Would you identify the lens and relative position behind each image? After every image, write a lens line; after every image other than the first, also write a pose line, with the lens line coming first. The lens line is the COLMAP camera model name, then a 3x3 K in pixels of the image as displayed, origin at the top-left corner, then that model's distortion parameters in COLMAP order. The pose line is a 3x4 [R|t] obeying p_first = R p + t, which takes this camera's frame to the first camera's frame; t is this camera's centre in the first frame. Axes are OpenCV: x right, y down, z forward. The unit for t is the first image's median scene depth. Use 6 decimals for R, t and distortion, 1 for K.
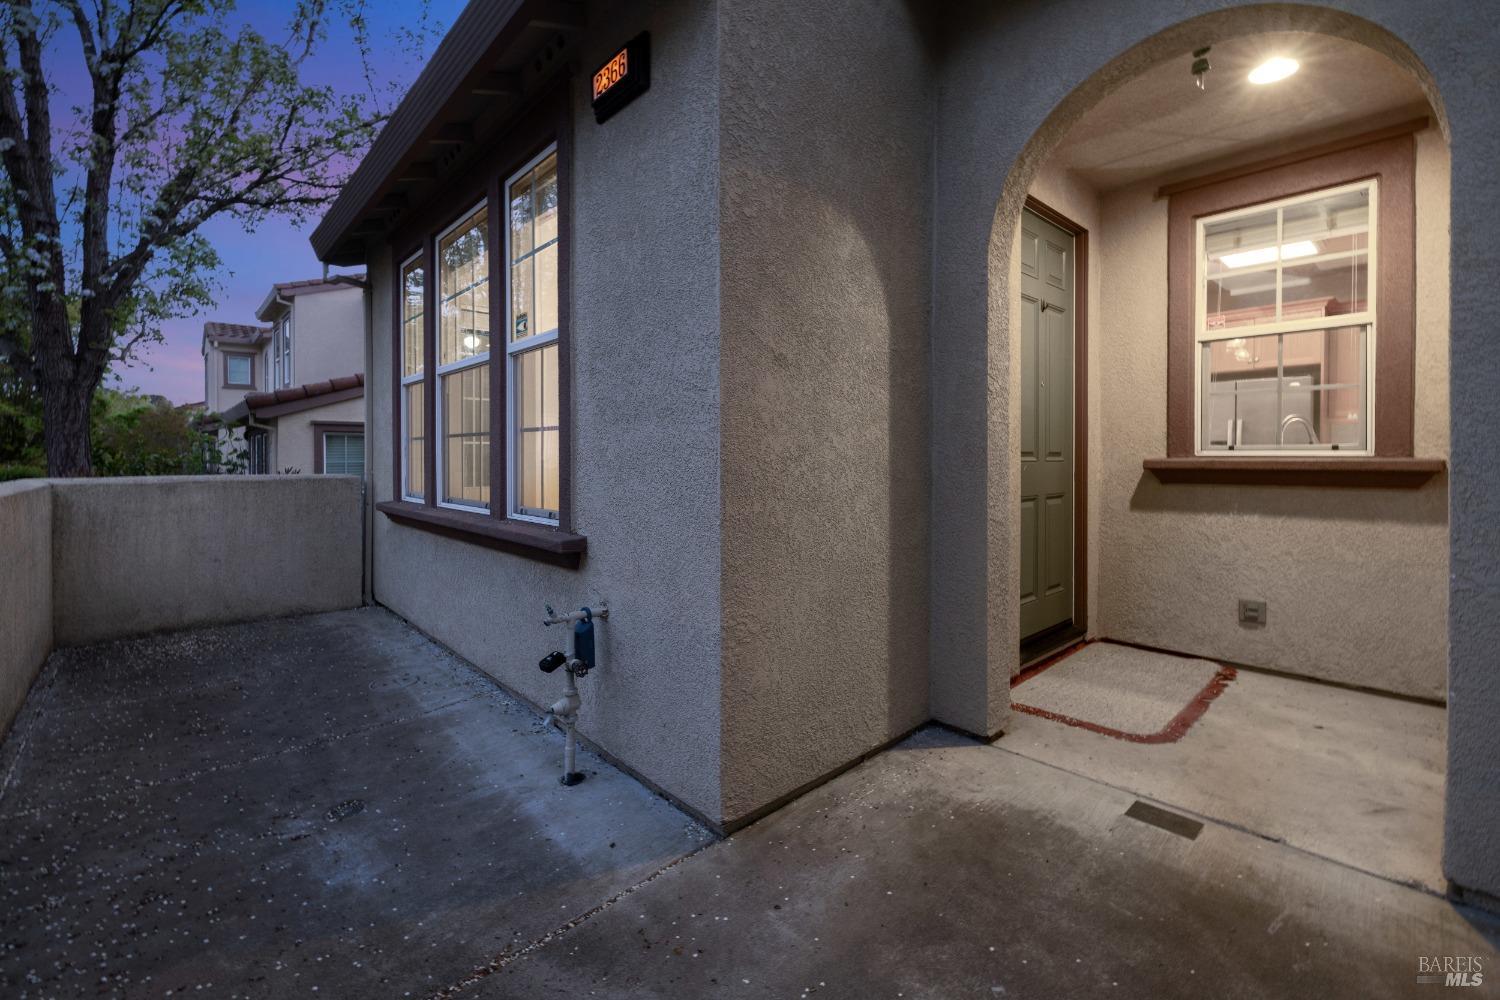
lens RADIAL K [[639.7, 0, 742.0], [0, 639.7, 461.3], [0, 0, 1]] dist [0.000458, -0.000178]
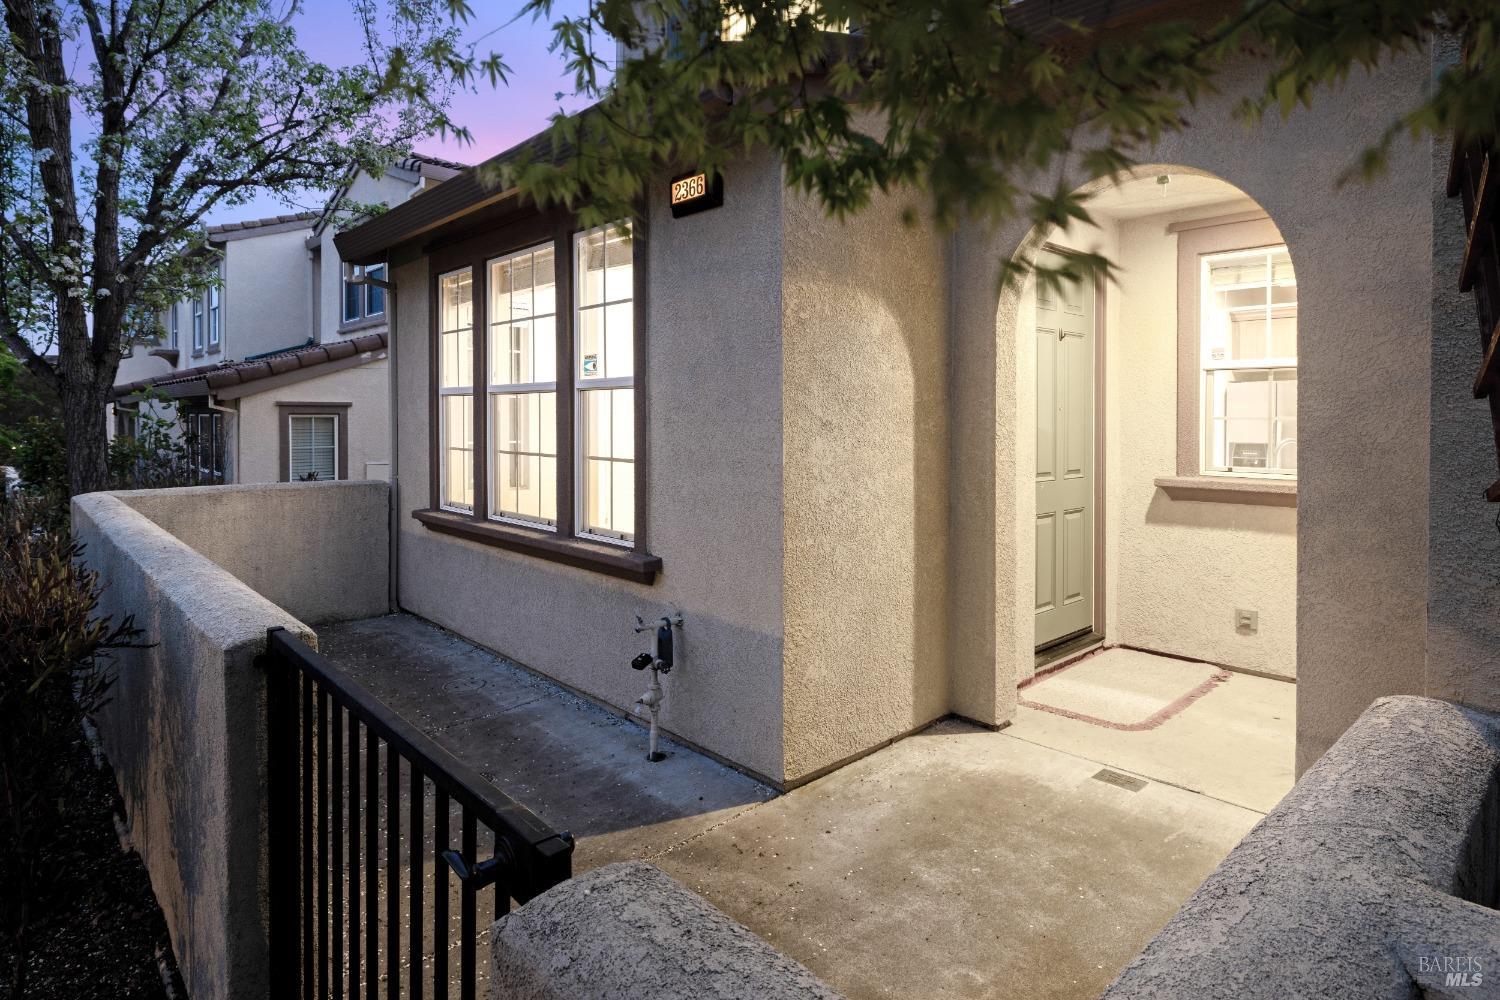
lens RADIAL K [[824.6, 0, 754.6], [0, 824.6, 413.6], [0, 0, 1]] dist [-0.000867, 0.000621]
pose [[0.999952, 0.002000, 0.009560, -0.084772], [-0.001900, 0.999944, -0.010366, -0.137810], [-0.009580, 0.010347, 0.999901, -0.552070]]
